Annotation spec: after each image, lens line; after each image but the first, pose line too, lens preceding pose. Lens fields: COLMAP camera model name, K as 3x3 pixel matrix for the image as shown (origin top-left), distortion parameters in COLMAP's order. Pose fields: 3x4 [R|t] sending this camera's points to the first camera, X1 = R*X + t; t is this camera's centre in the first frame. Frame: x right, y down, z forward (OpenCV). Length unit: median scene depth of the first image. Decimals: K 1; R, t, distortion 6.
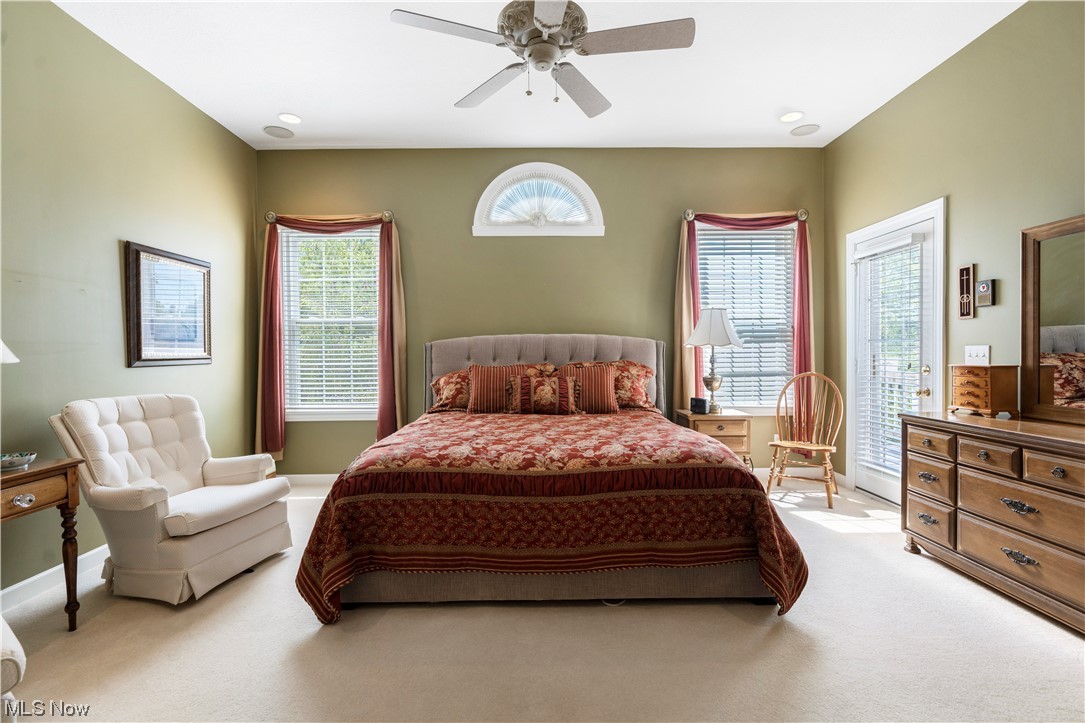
lens RADIAL K [[500.7, 0, 542.5], [0, 500.7, 361.5], [0, 0, 1]] dist [-0.000225, -0.000082]
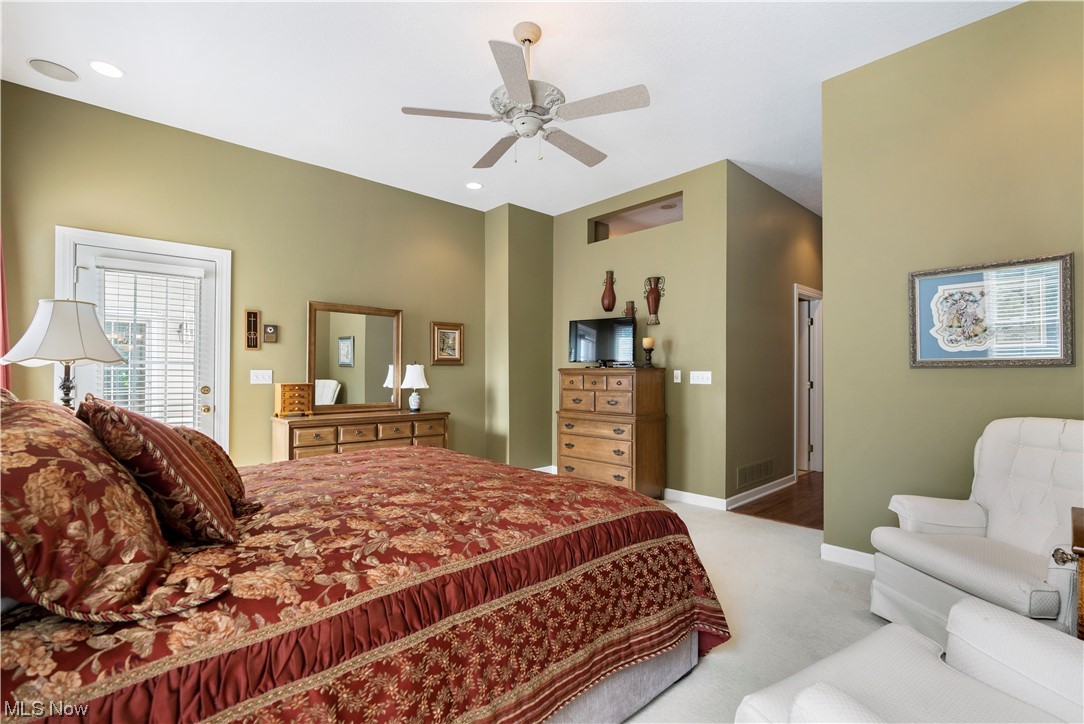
lens RADIAL K [[500.2, 0, 542.0], [0, 500.2, 362.0], [0, 0, 1]] dist [-0.000225, -0.000082]
pose [[-0.680468, 0.020931, 0.732479, -0.676202], [0.010705, 0.999769, -0.018624, -0.018938], [-0.732700, -0.004832, -0.680535, 1.354520]]
